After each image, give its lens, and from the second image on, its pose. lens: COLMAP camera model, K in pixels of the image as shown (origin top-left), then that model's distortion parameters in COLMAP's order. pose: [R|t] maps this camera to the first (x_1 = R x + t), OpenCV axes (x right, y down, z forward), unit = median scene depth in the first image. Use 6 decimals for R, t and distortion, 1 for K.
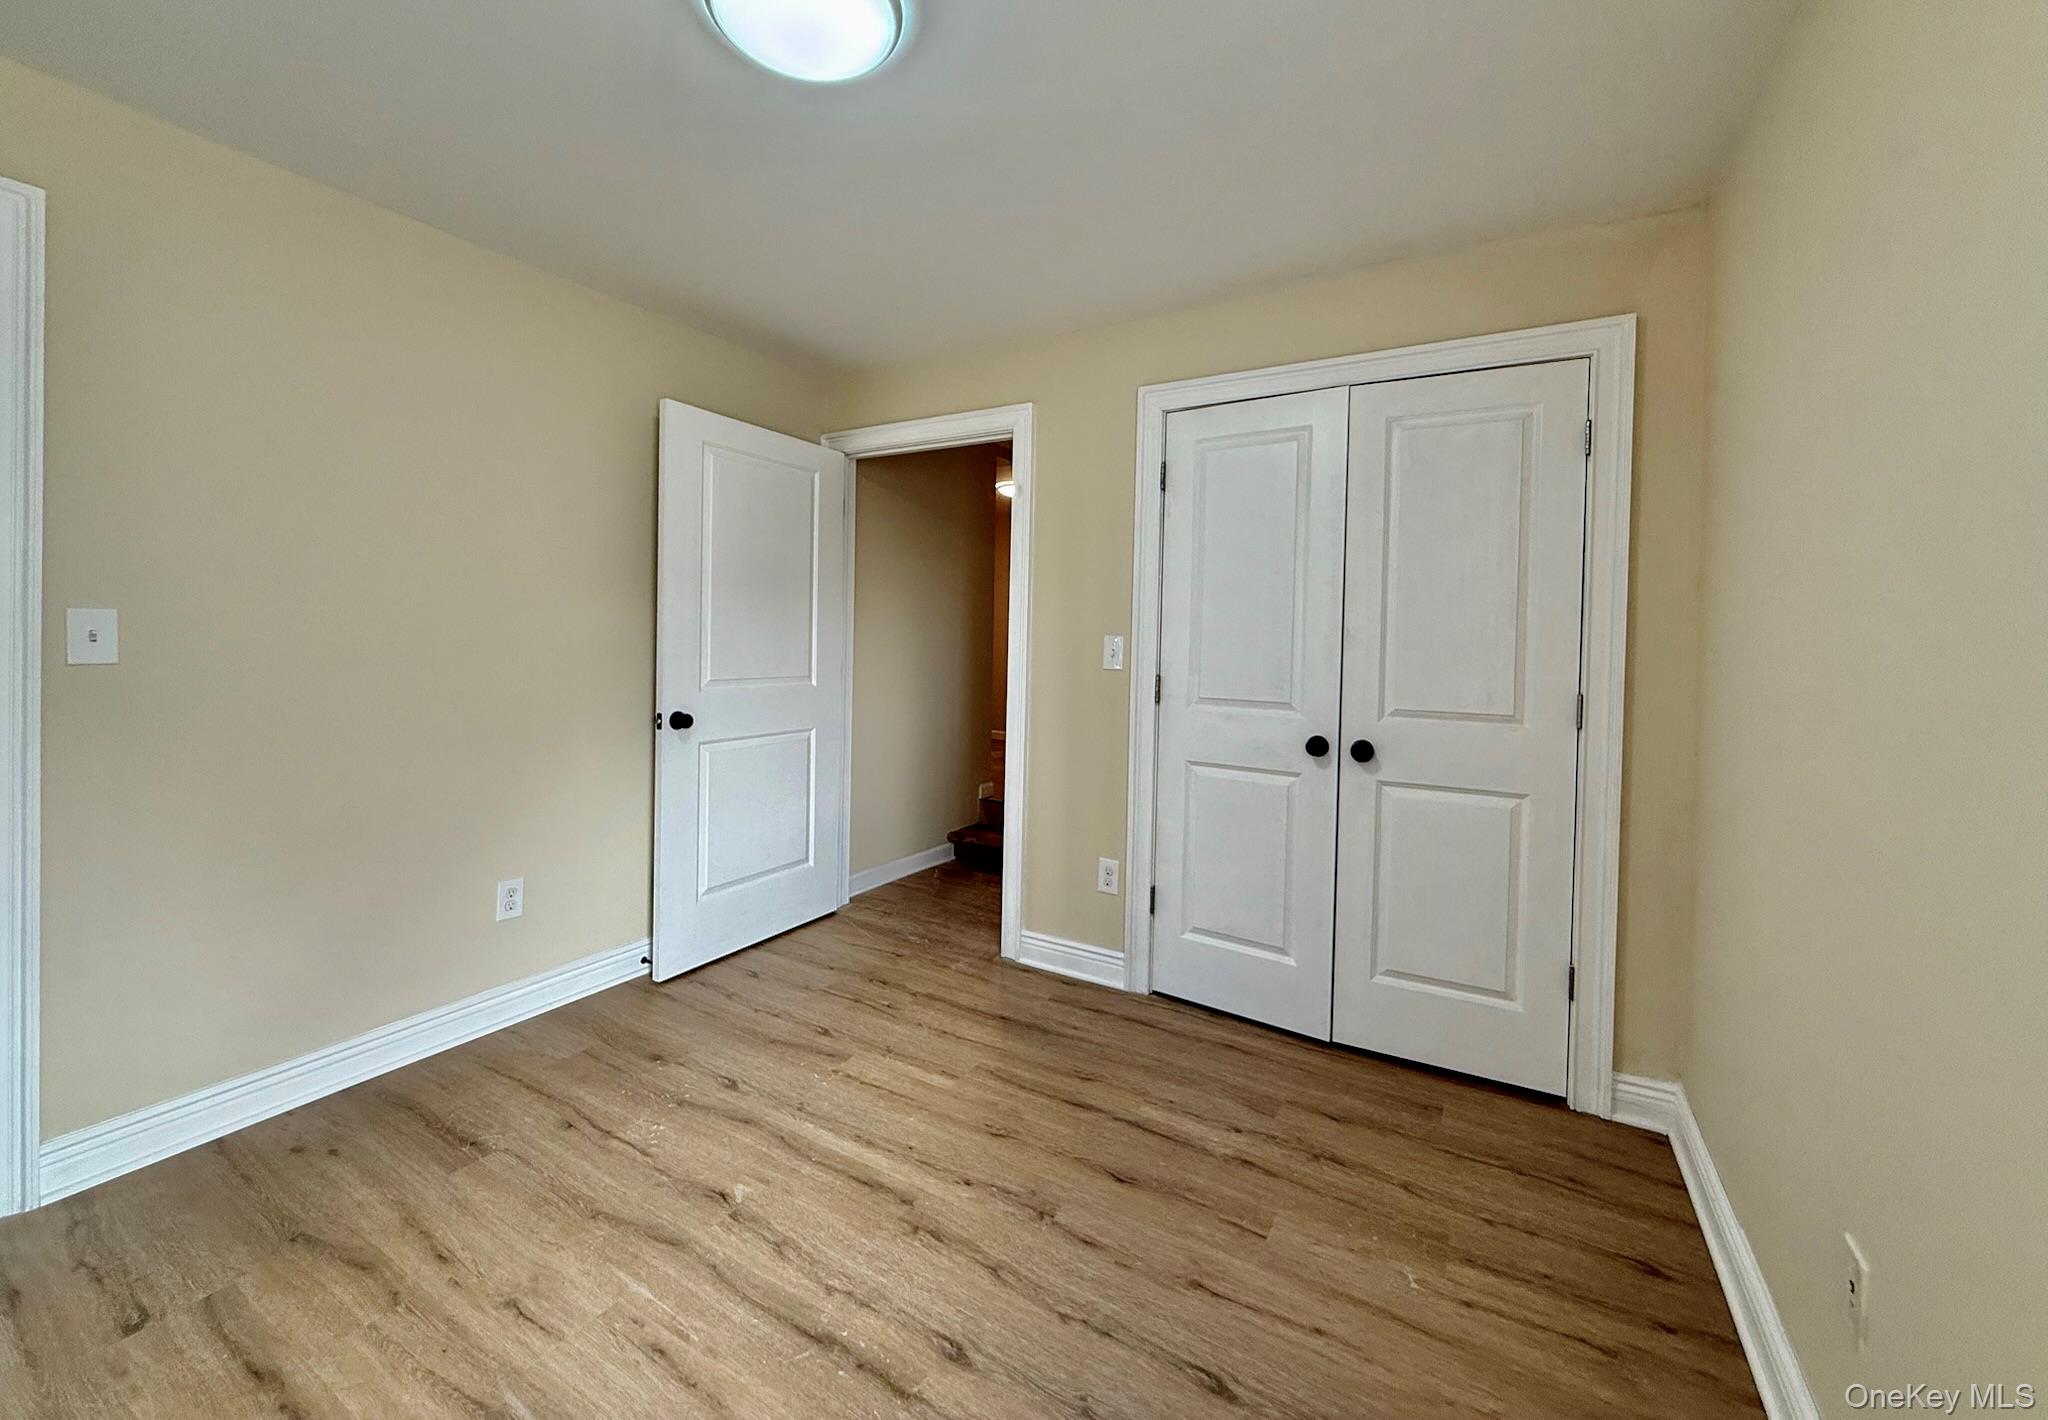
lens RADIAL K [[810.8, 0, 1000.0], [0, 810.8, 653.8], [0, 0, 1]] dist [0.000519, -0.000336]
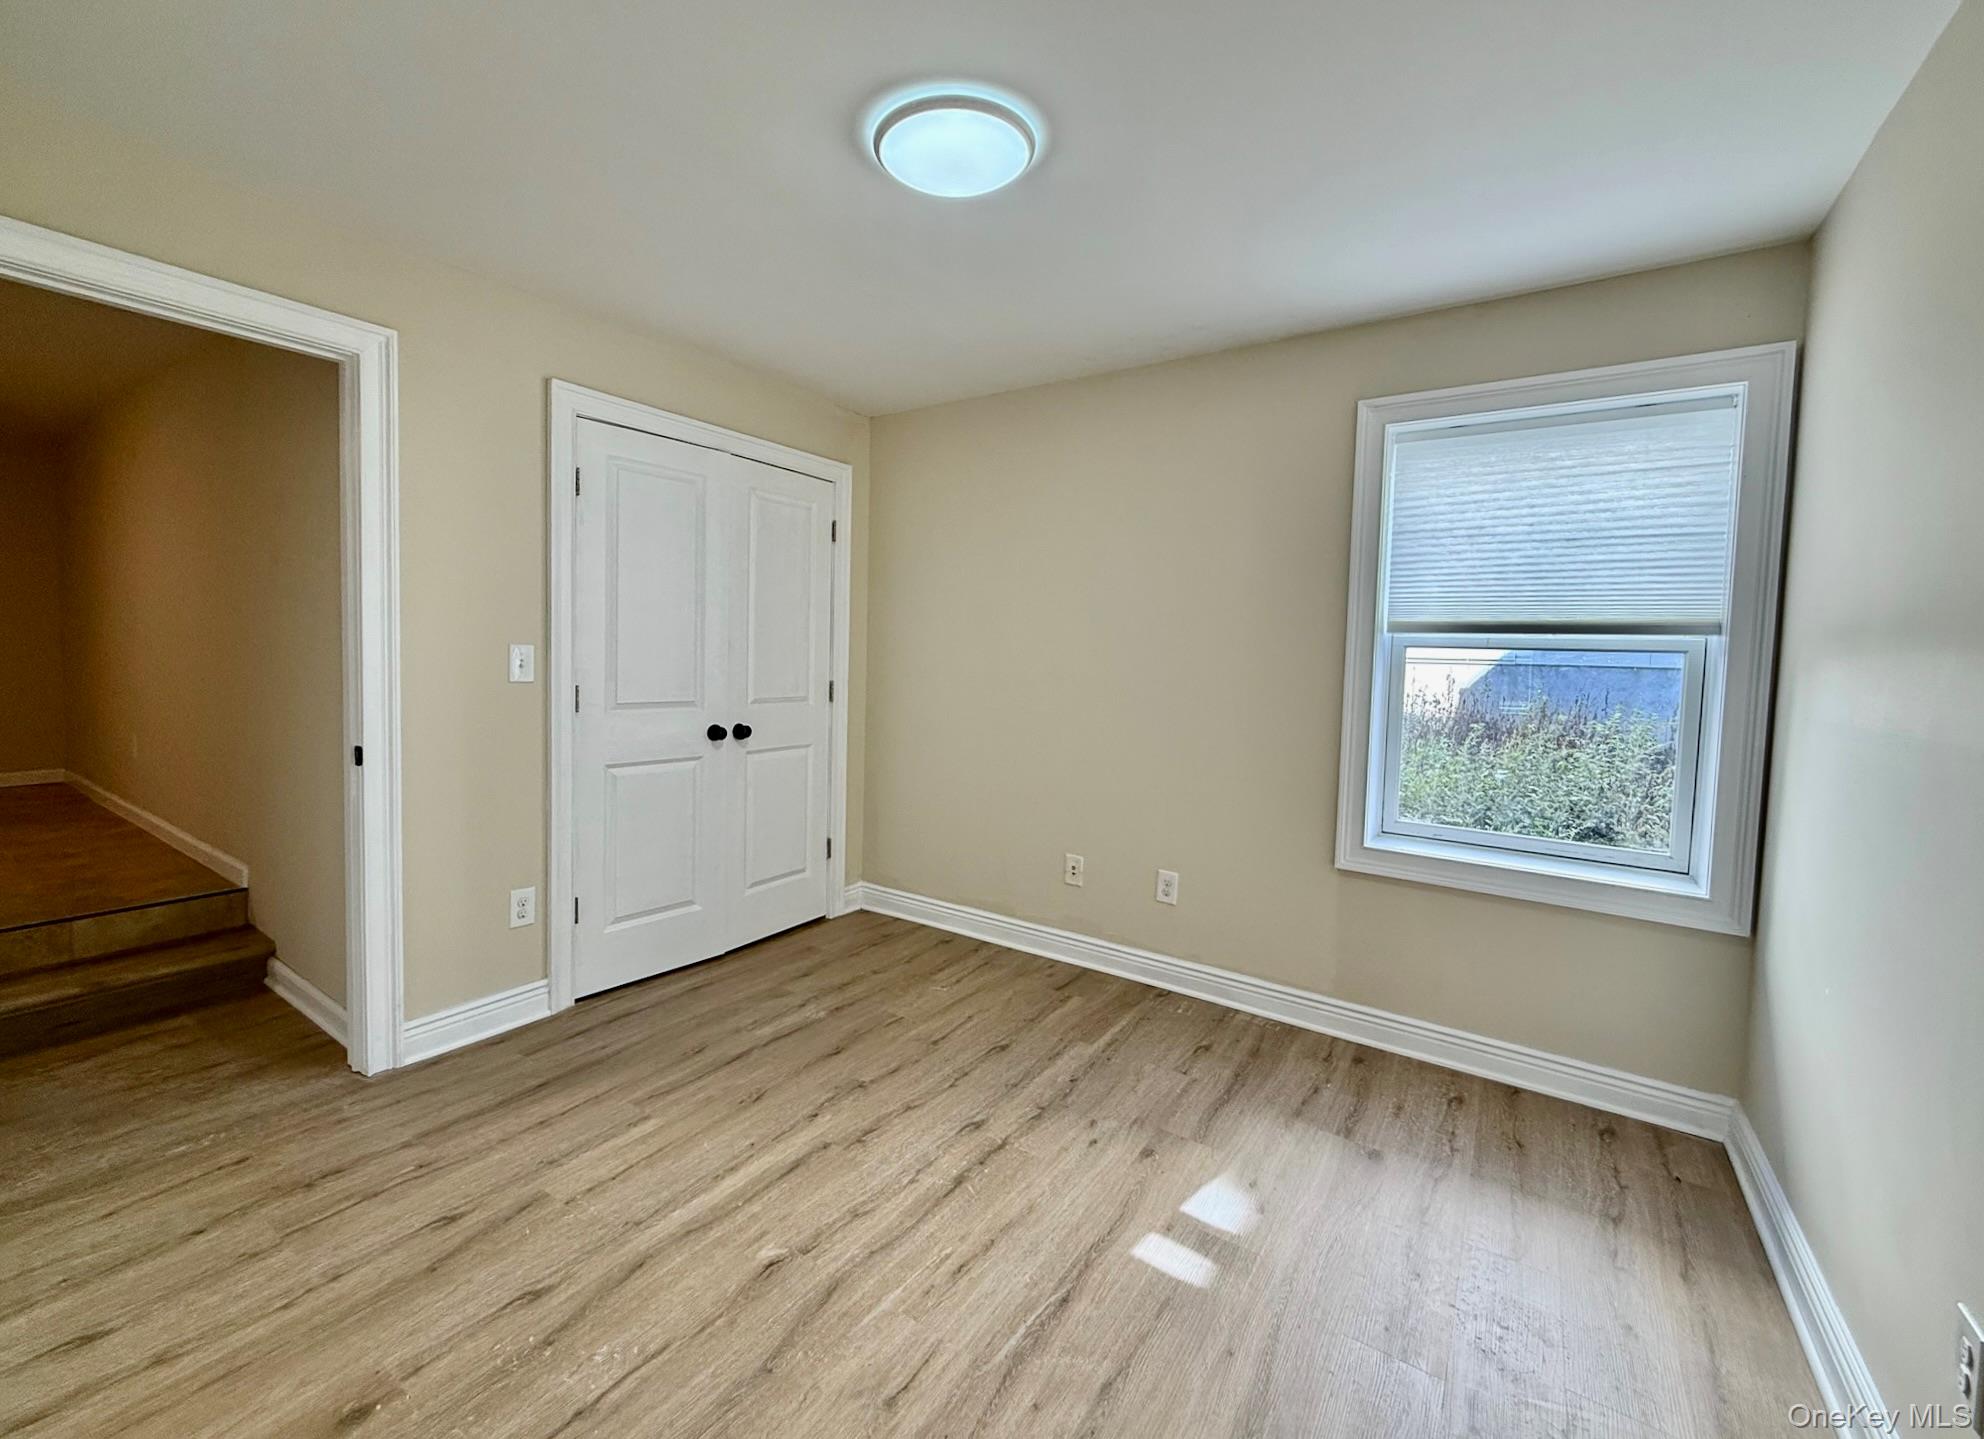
lens RADIAL K [[817.5, 0, 990.2], [0, 817.5, 704.8], [0, 0, 1]] dist [-0.000233, 0.000000]
pose [[0.049332, -0.082992, 0.995328, -0.989348], [-0.009049, 0.996464, 0.083536, -0.047412], [-0.998741, -0.013128, 0.048406, 0.577886]]
